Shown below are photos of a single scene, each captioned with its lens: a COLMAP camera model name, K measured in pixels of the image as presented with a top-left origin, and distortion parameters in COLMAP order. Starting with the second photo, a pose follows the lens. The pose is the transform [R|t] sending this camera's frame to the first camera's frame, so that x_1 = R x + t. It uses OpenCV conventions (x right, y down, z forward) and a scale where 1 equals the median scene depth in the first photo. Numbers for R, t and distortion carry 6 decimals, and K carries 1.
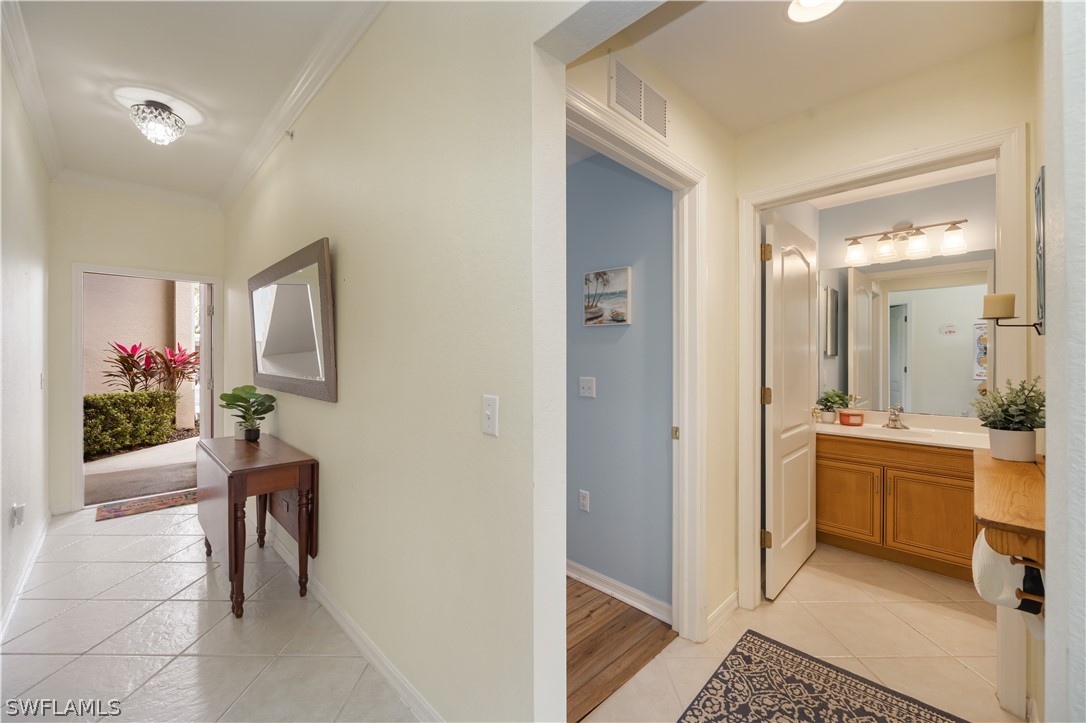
lens RADIAL K [[443.0, 0, 544.9], [0, 443.0, 359.9], [0, 0, 1]] dist [-0.002877, -0.000169]
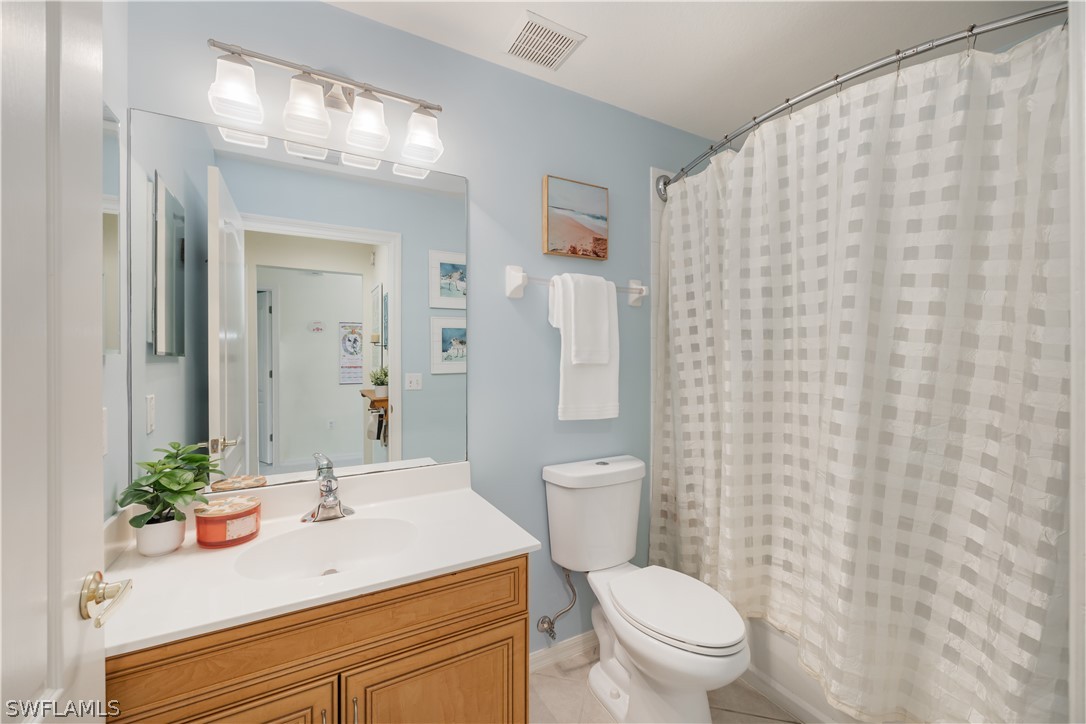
lens RADIAL K [[443.0, 0, 544.9], [0, 443.0, 360.4], [0, 0, 1]] dist [-0.002877, -0.000169]
pose [[0.282354, -0.002953, 0.959306, 0.404445], [0.004548, 0.999988, 0.001740, -0.003797], [-0.959300, 0.003872, 0.282364, 0.629722]]
